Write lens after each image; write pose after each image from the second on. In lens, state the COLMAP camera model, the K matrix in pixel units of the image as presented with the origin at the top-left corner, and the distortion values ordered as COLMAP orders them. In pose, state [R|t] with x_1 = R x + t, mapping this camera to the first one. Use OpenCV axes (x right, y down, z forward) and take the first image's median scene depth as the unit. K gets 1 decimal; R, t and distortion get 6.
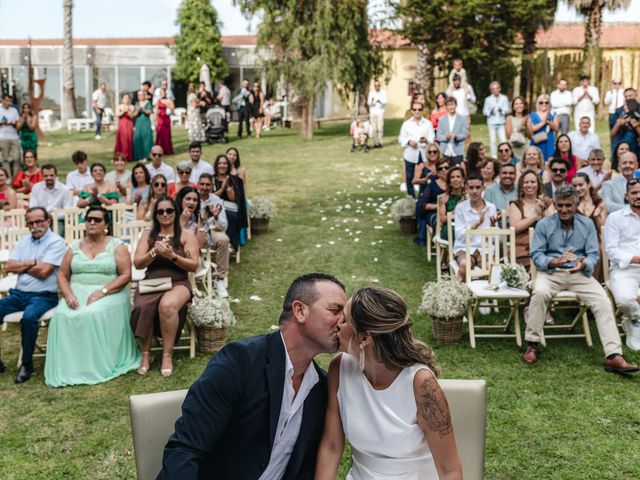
lens RADIAL K [[728.0, 0, 320.9], [0, 728.0, 210.6], [0, 0, 1]] dist [0.004105, 0.000515]
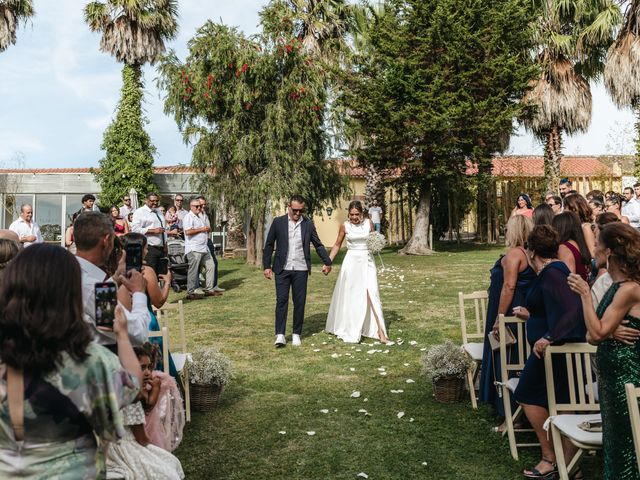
lens RADIAL K [[713.1, 0, 340.2], [0, 713.1, 239.9], [0, 0, 1]] dist [0.012992, 0.017772]
pose [[0.992712, -0.008244, 0.120227, -0.019722], [0.025769, 0.989104, -0.144948, -0.008442], [-0.117722, 0.146990, 0.982108, 0.174611]]
